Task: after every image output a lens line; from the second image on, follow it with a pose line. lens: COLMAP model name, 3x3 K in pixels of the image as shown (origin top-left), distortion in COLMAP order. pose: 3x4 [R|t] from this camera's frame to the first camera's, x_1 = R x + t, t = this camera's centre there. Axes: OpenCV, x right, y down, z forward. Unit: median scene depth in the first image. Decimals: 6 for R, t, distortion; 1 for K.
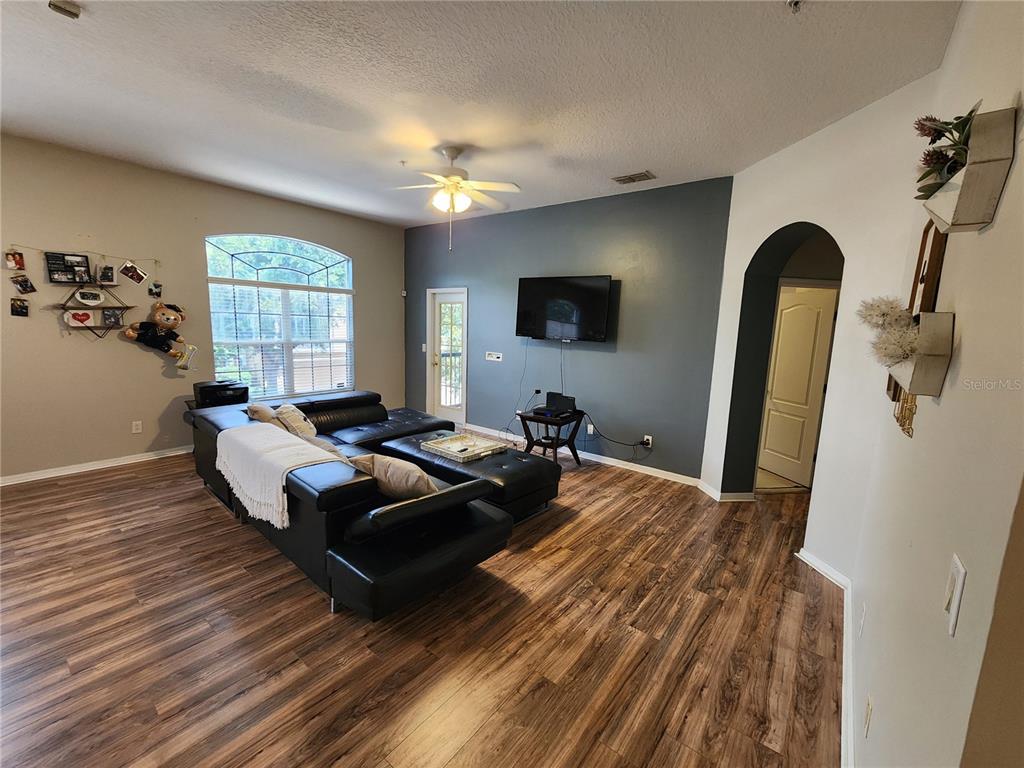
lens RADIAL K [[424.0, 0, 516.0], [0, 424.0, 385.2], [0, 0, 1]] dist [-0.001576, 0.001460]
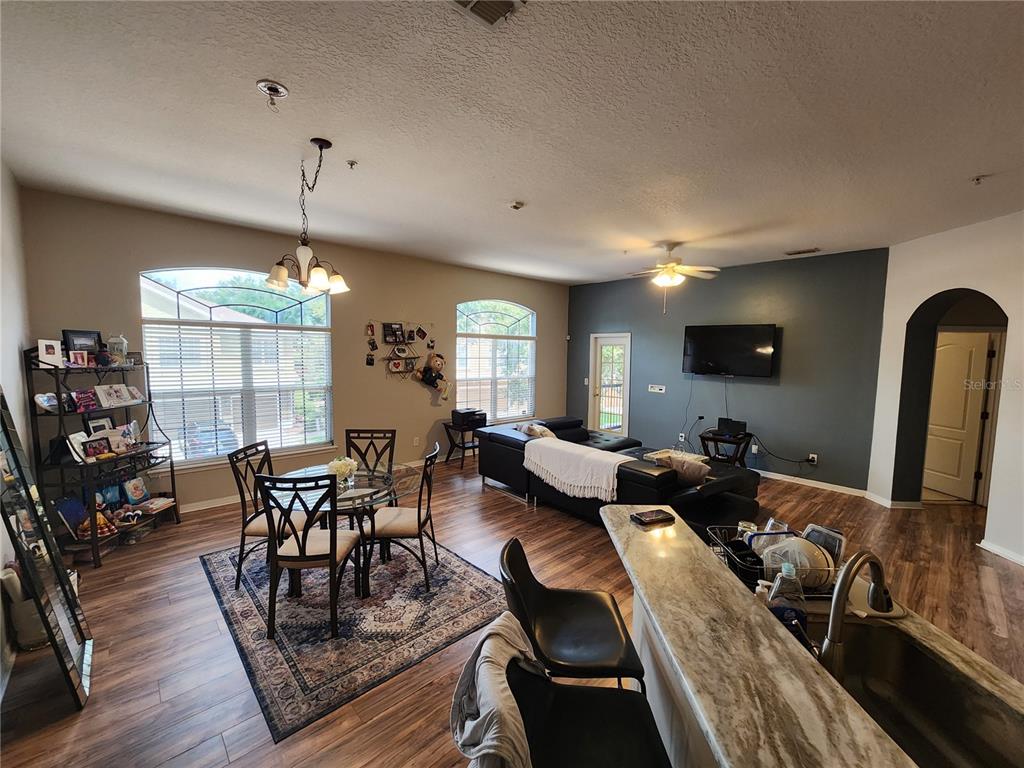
lens RADIAL K [[424.0, 0, 514.7], [0, 424.0, 384.6], [0, 0, 1]] dist [-0.001576, 0.001460]
pose [[0.988684, -0.007730, -0.149811, -0.406237], [-0.002742, 0.997574, -0.069567, 0.008679], [0.149985, 0.069190, 0.986264, -0.390538]]
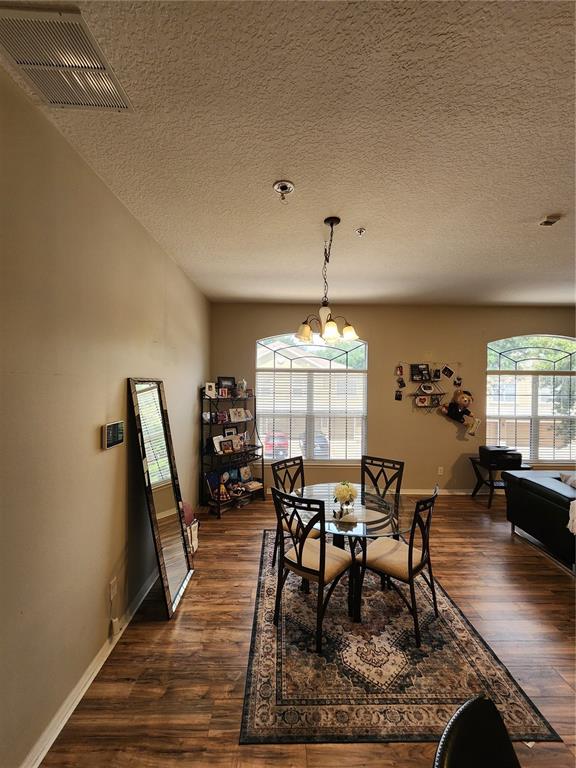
lens RADIAL K [[318.0, 0, 285.3], [0, 318.0, 385.3], [0, 0, 1]] dist [-0.001576, 0.001460]
pose [[0.625321, -0.023670, -0.780009, -0.389839], [-0.101018, 0.988674, -0.110987, -0.025805], [0.773802, 0.148198, 0.615848, -0.203362]]
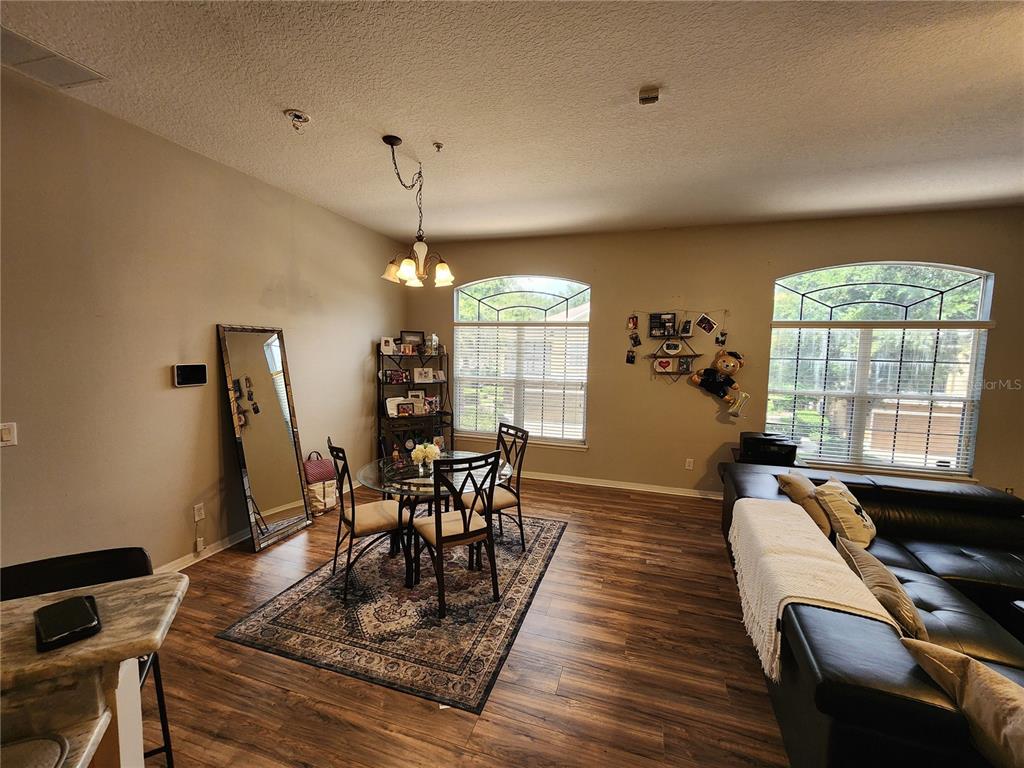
lens RADIAL K [[424.0, 0, 512.1], [0, 424.0, 386.2], [0, 0, 1]] dist [-0.001576, 0.001460]
pose [[0.347212, 0.055023, -0.936171, -0.050290], [-0.144125, 0.989548, 0.004706, -0.043289], [0.926645, 0.133292, 0.351514, 0.190200]]
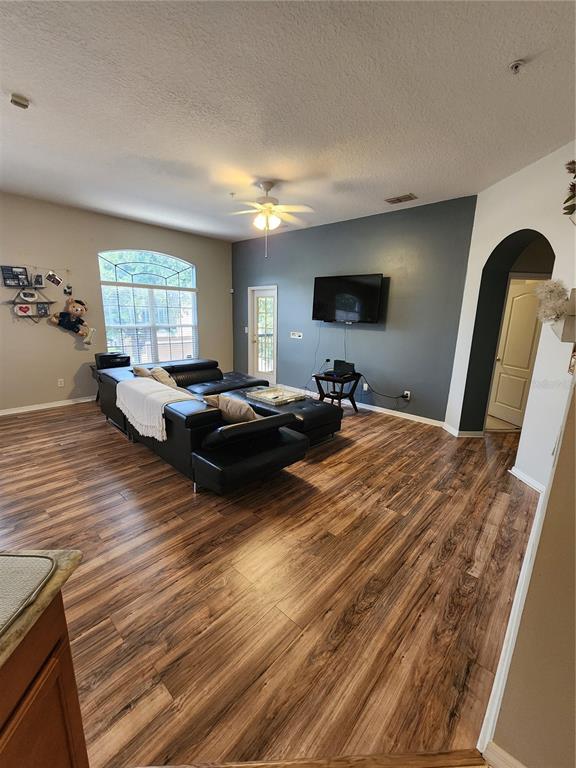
lens RADIAL K [[318.0, 0, 287.3], [0, 318.0, 384.3], [0, 0, 1]] dist [-0.001576, 0.001460]
pose [[0.996886, 0.005747, -0.078645, 0.001817], [-0.000133, 0.997463, 0.071193, 0.026649], [0.078855, -0.070961, 0.994357, -0.075327]]
